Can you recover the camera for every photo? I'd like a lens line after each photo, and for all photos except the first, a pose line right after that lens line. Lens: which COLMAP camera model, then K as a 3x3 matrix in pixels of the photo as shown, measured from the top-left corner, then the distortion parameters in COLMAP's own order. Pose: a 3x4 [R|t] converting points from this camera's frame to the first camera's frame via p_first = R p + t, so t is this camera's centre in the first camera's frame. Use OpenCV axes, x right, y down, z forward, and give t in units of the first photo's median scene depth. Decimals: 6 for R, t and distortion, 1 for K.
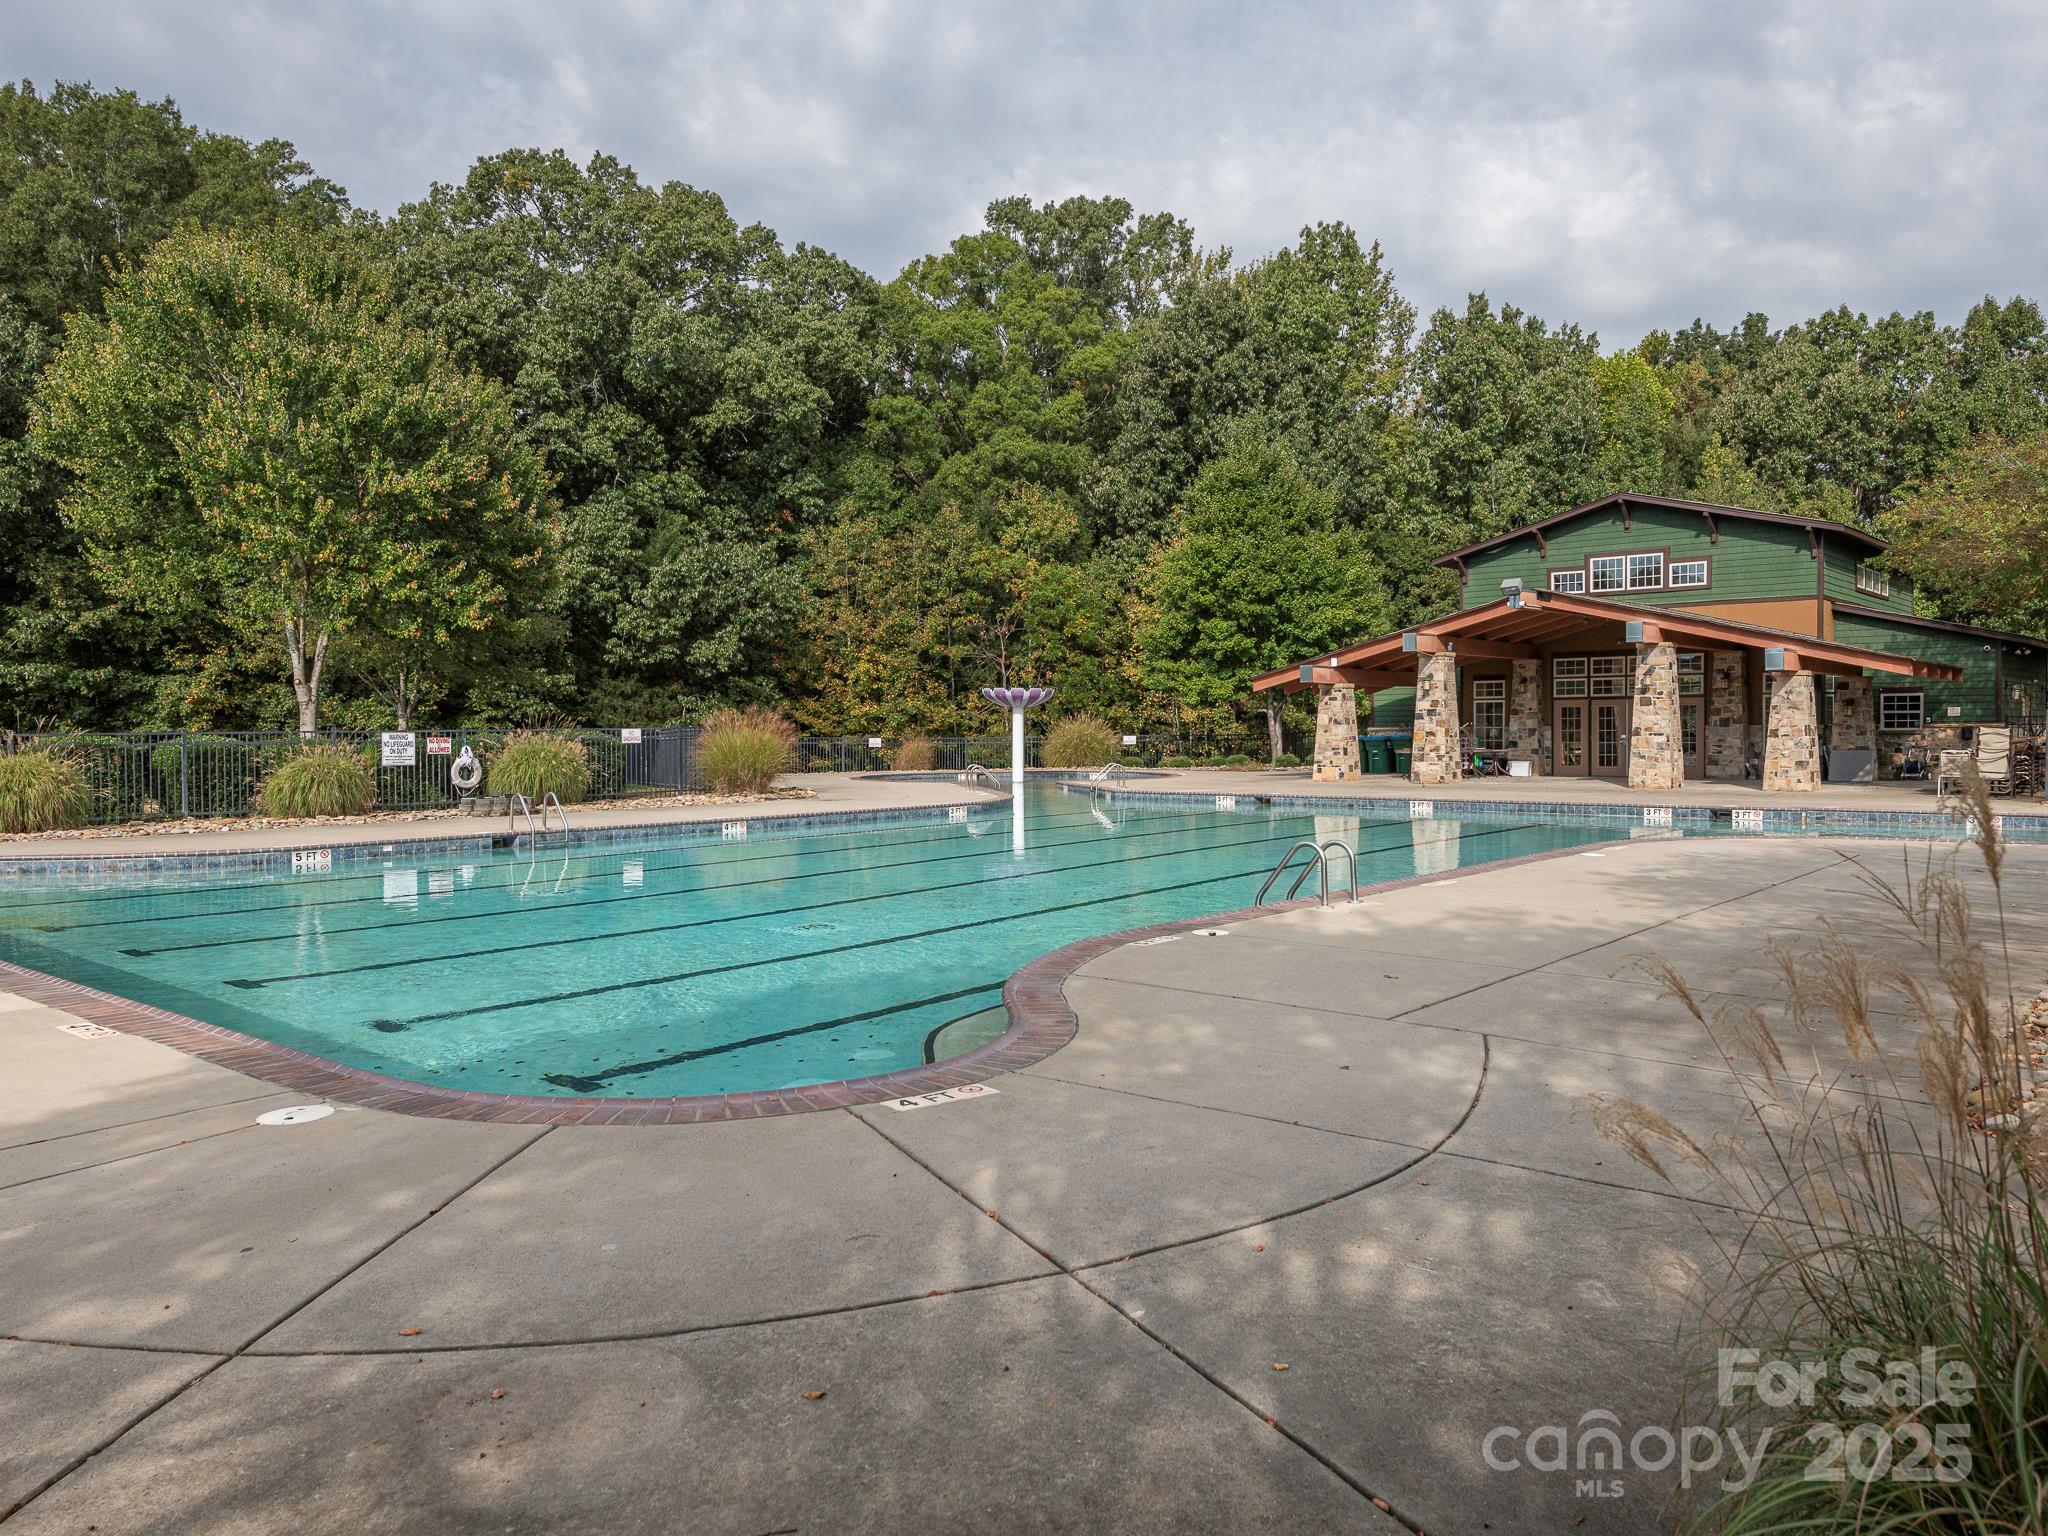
lens RADIAL K [[1491.0, 0, 1032.2], [0, 1491.0, 747.3], [0, 0, 1]] dist [0.014525, -0.002278]
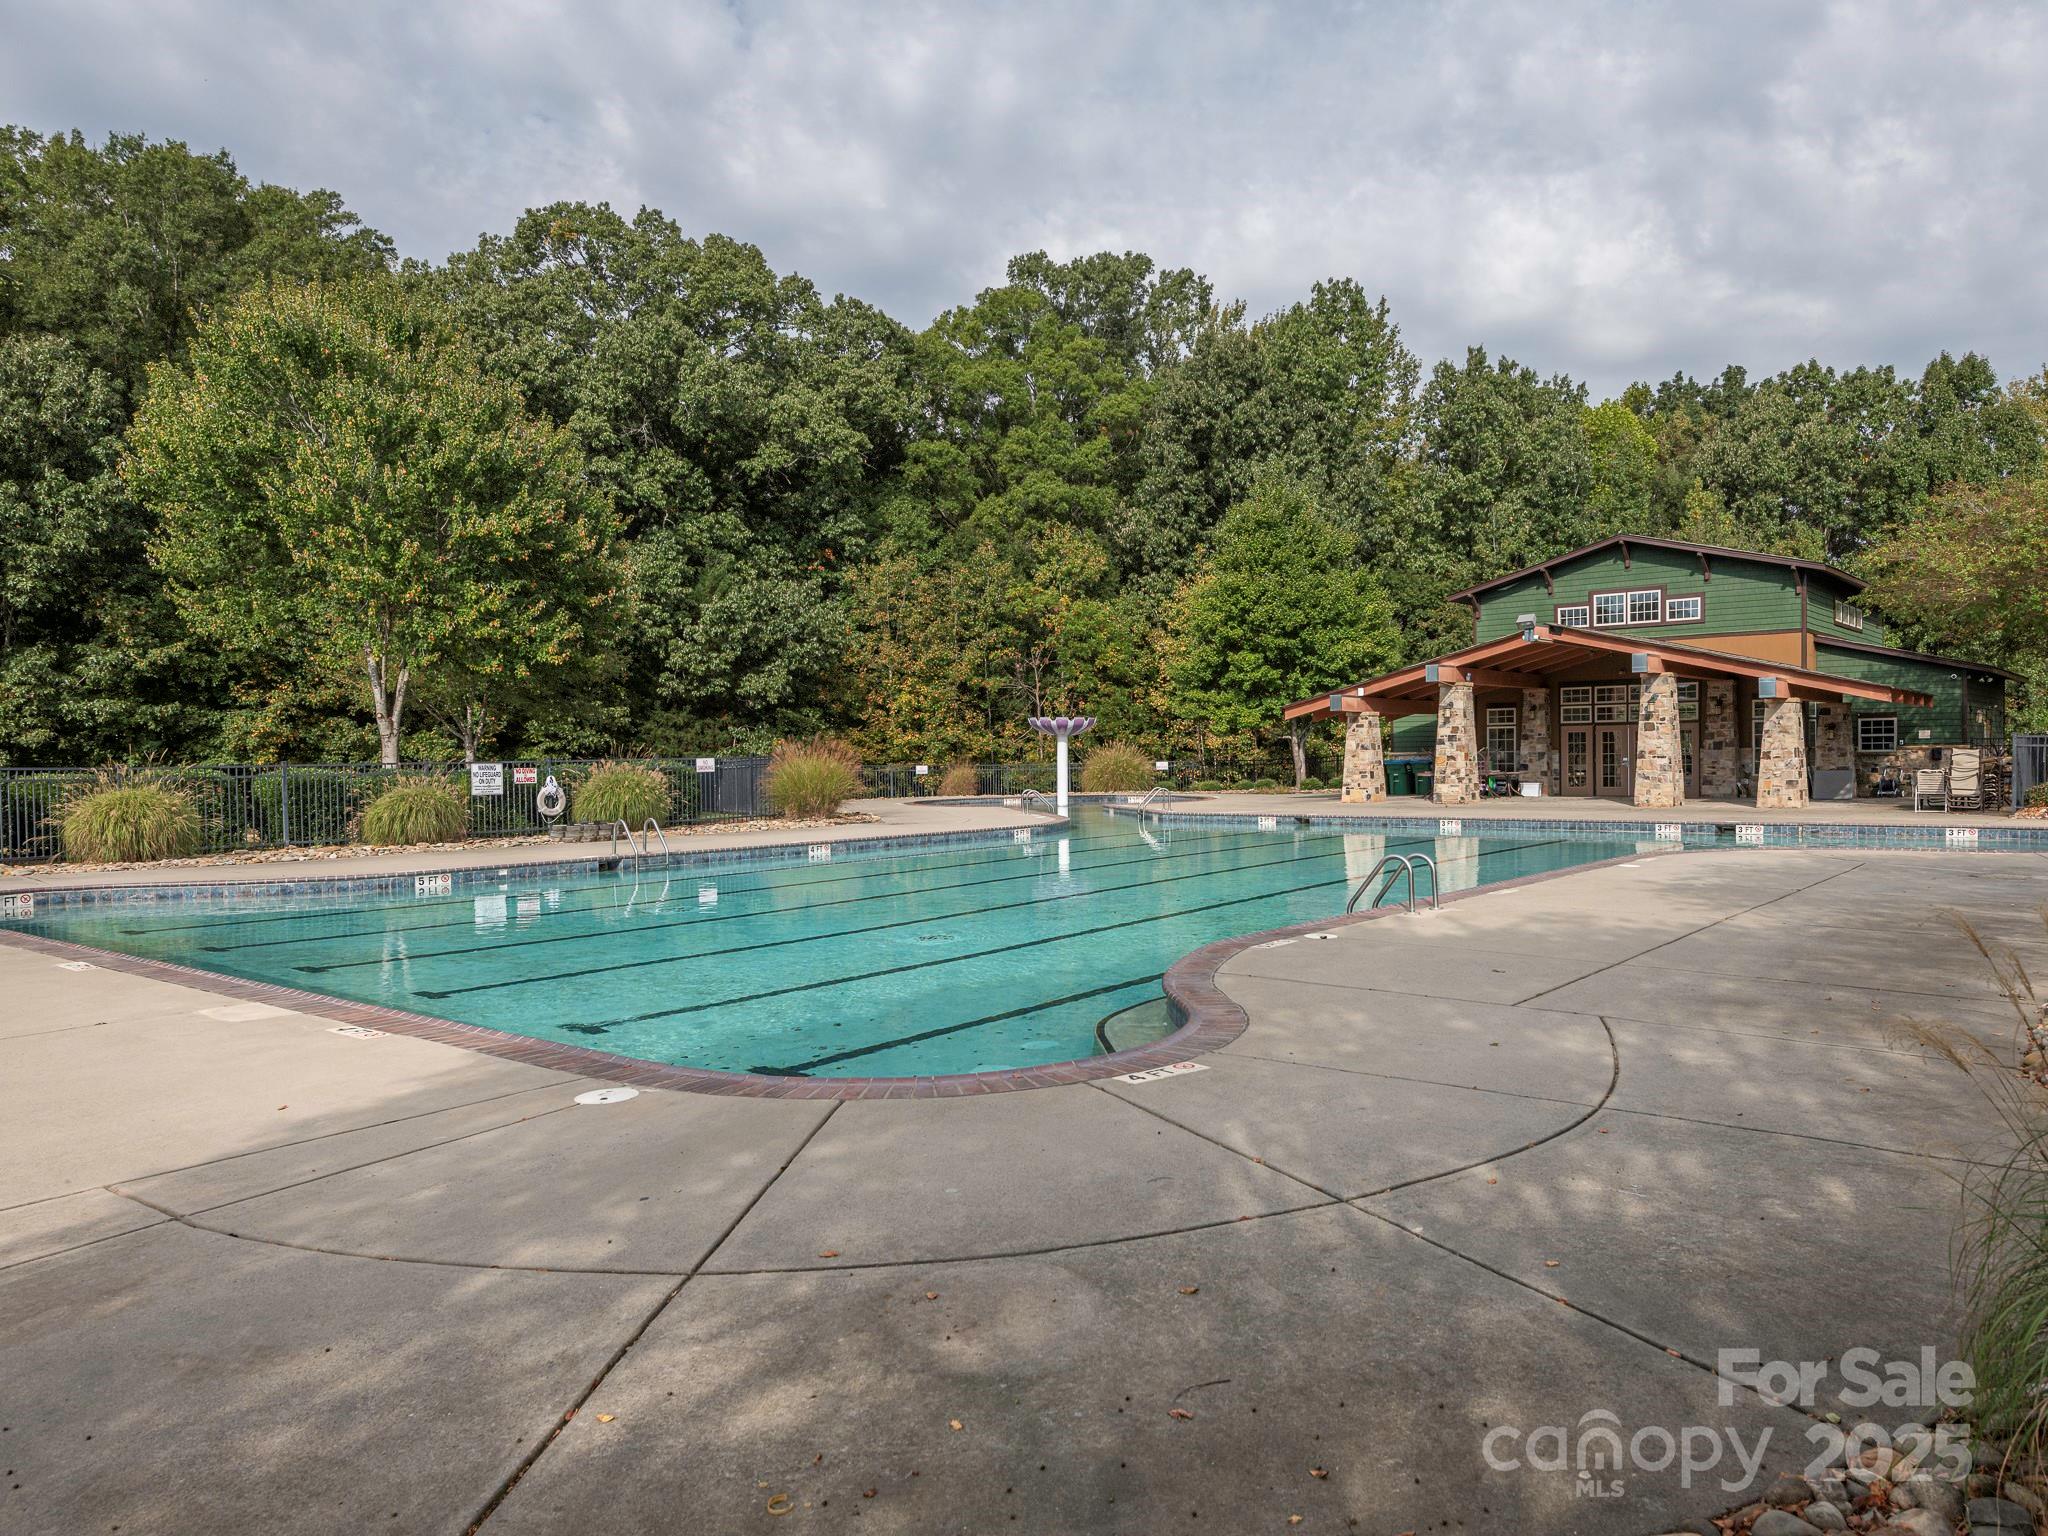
lens RADIAL K [[1491.0, 0, 1015.4], [0, 1491.0, 779.4], [0, 0, 1]] dist [0.014525, -0.002278]
pose [[0.999027, -0.007520, 0.043457, -0.088451], [0.007392, 0.999968, 0.003100, 0.000713], [-0.043479, -0.002776, 0.999050, -0.060383]]
